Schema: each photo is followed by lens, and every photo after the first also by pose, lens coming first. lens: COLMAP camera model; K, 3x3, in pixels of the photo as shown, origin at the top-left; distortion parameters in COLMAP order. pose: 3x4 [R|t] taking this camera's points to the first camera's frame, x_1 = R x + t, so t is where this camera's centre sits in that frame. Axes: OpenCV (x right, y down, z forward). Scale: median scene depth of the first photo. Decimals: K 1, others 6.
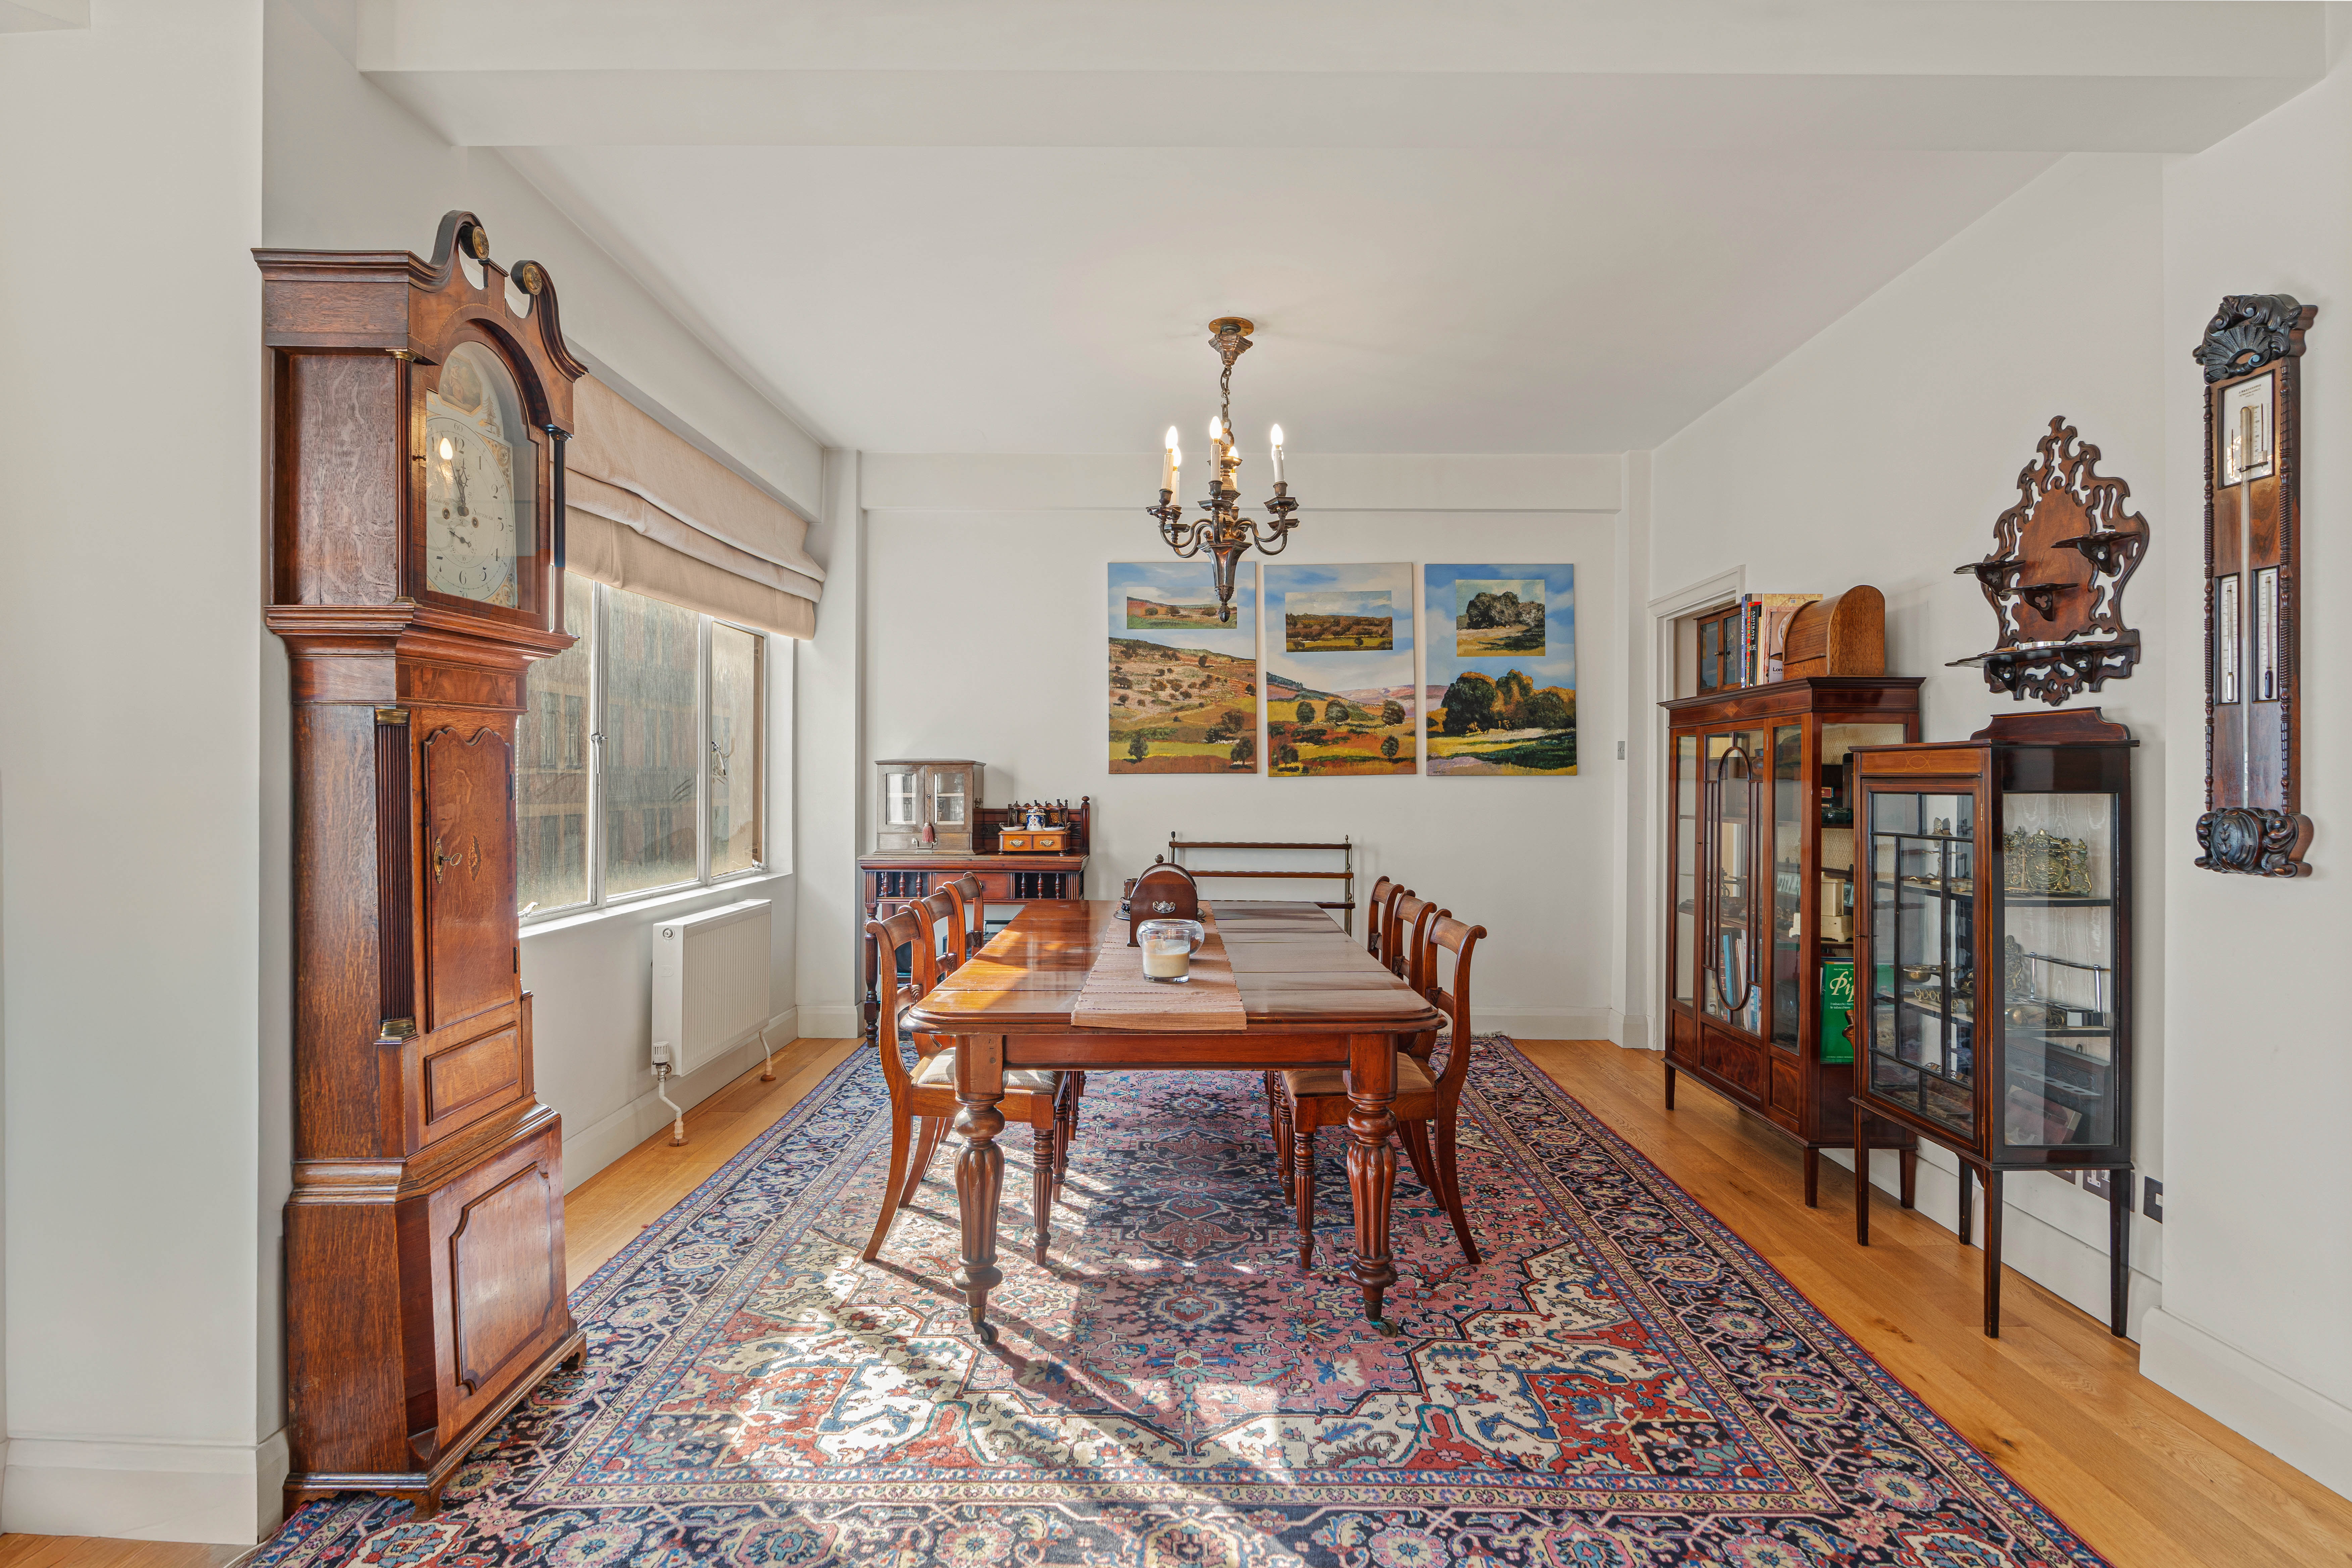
lens RADIAL K [[1136.3, 0, 1181.8], [0, 1136.3, 770.3], [0, 0, 1]] dist [0.003267, 0.000864]
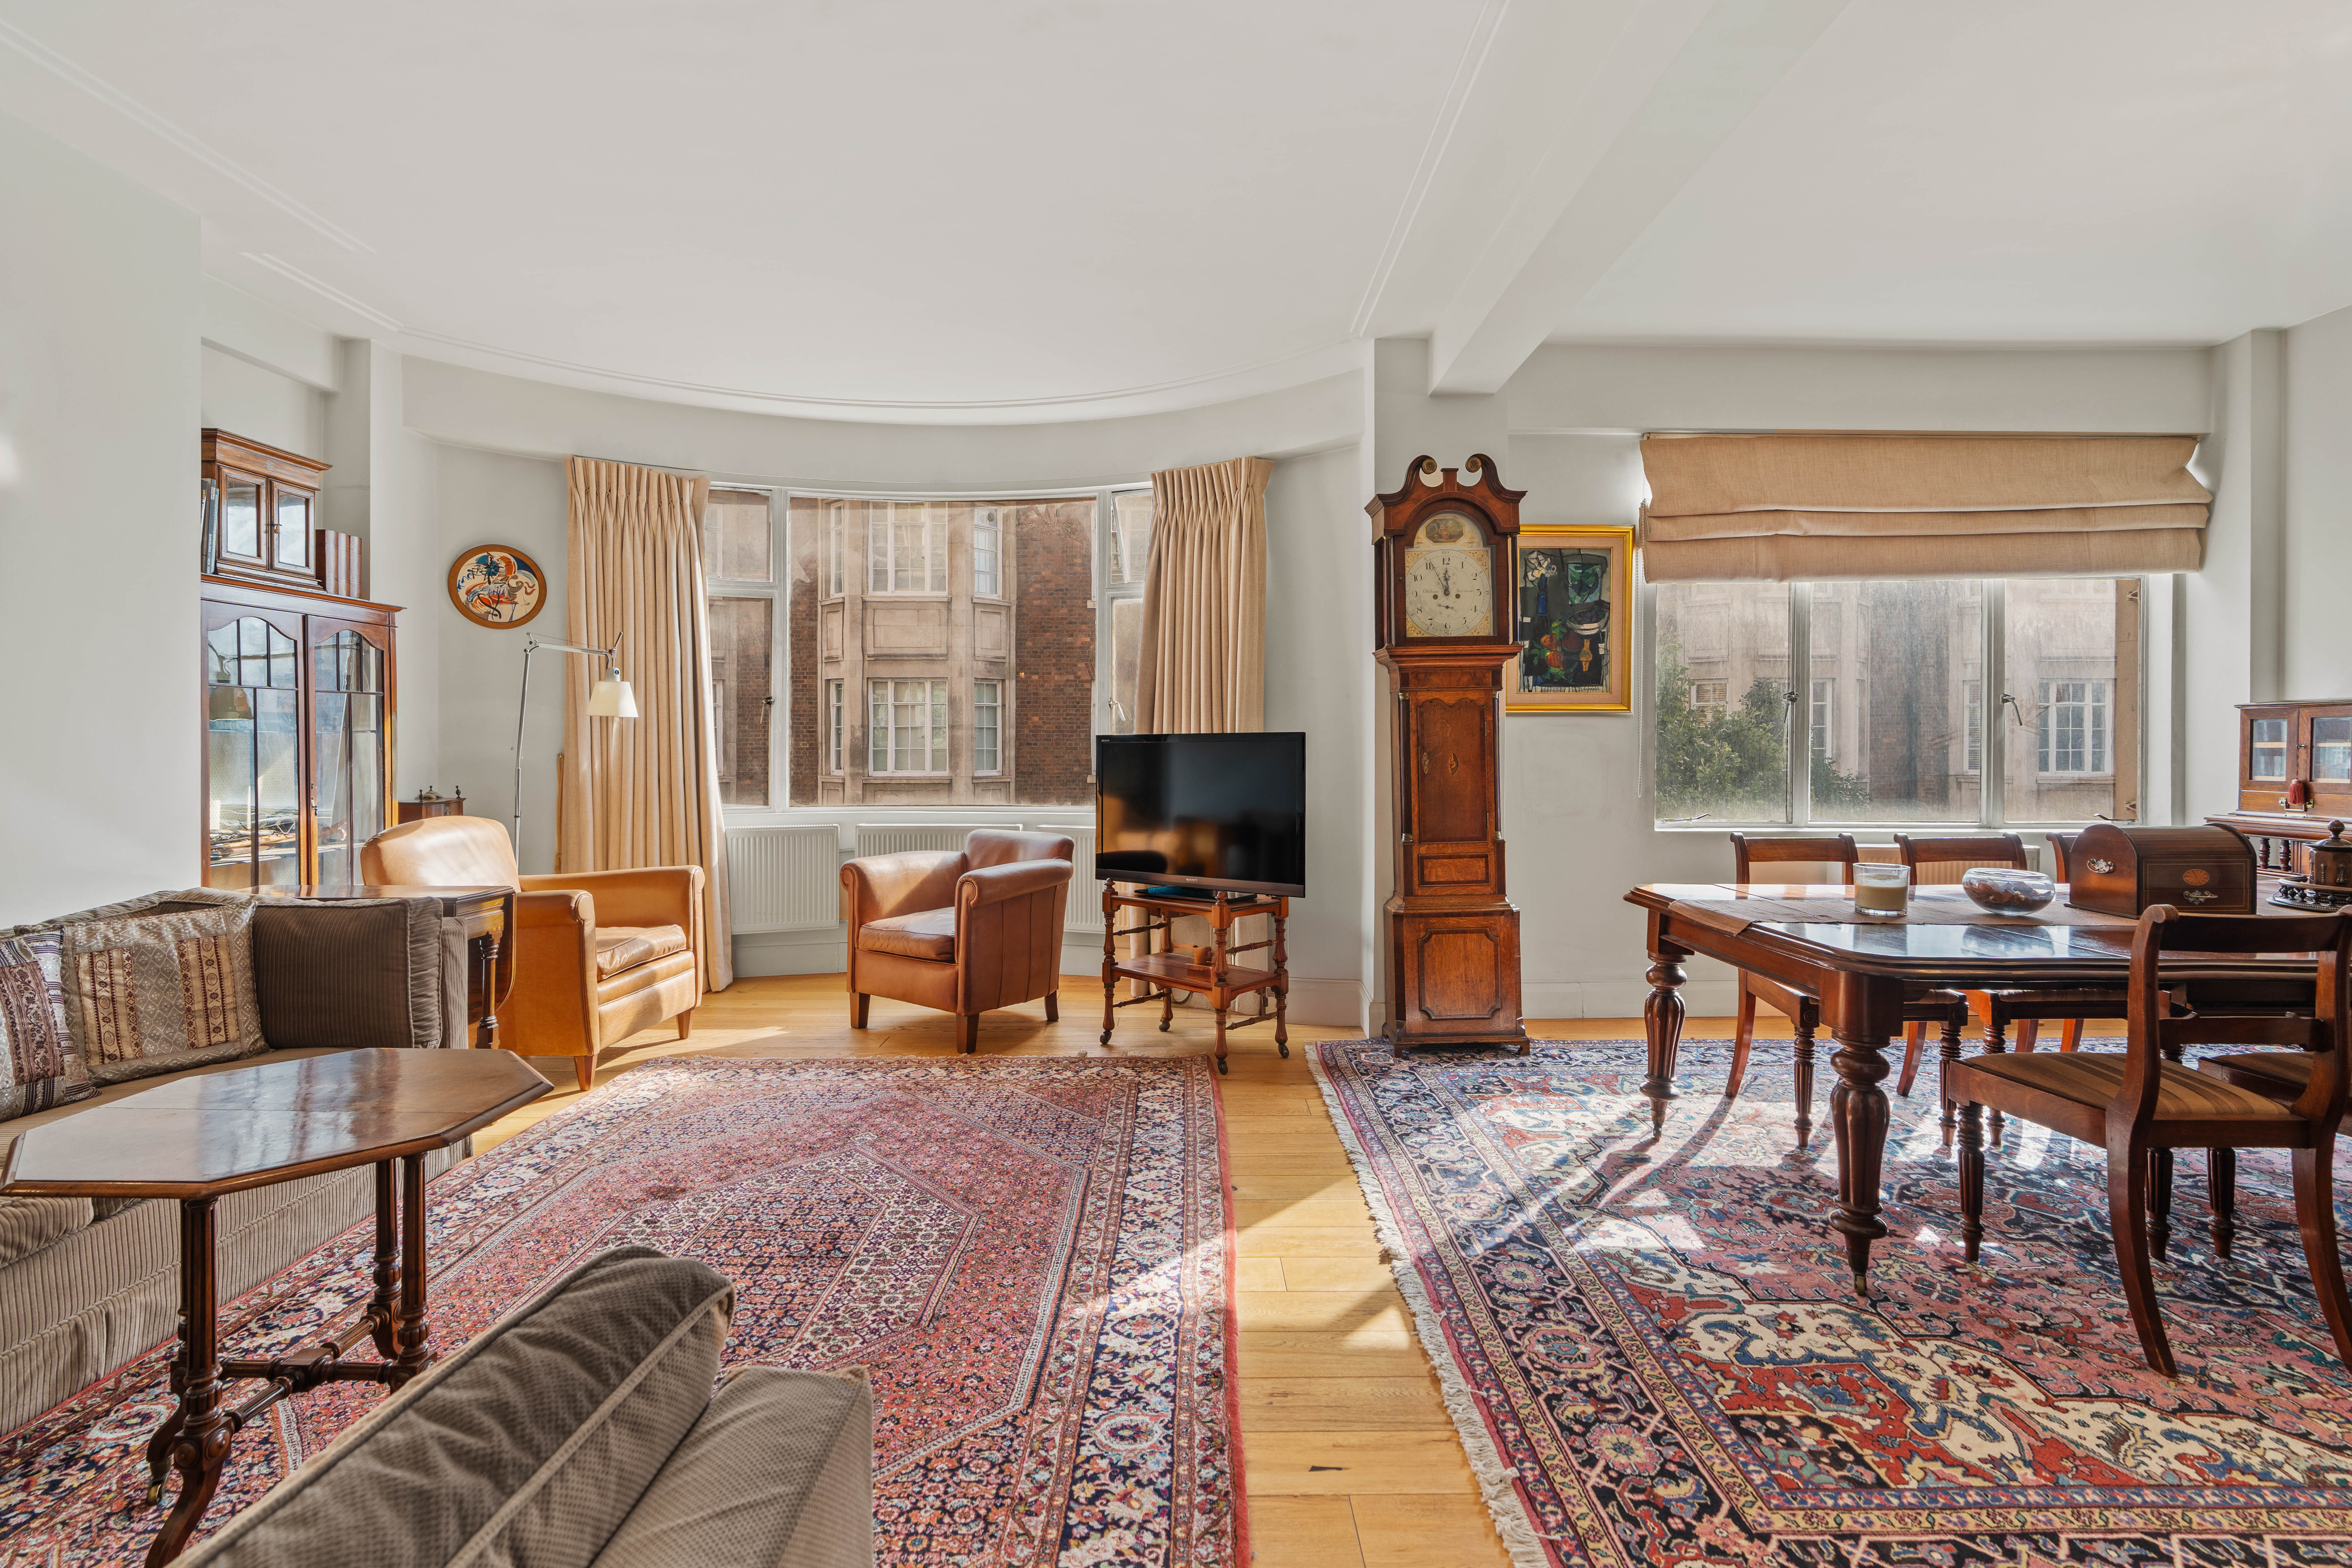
lens RADIAL K [[1070.0, 0, 1184.7], [0, 1070.0, 749.7], [0, 0, 1]] dist [-0.012412, 0.004839]
pose [[0.002549, 0.001838, -0.999995, 1.147590], [0.004220, 0.999989, 0.001849, 0.042726], [0.999988, -0.004224, 0.002541, 0.468976]]
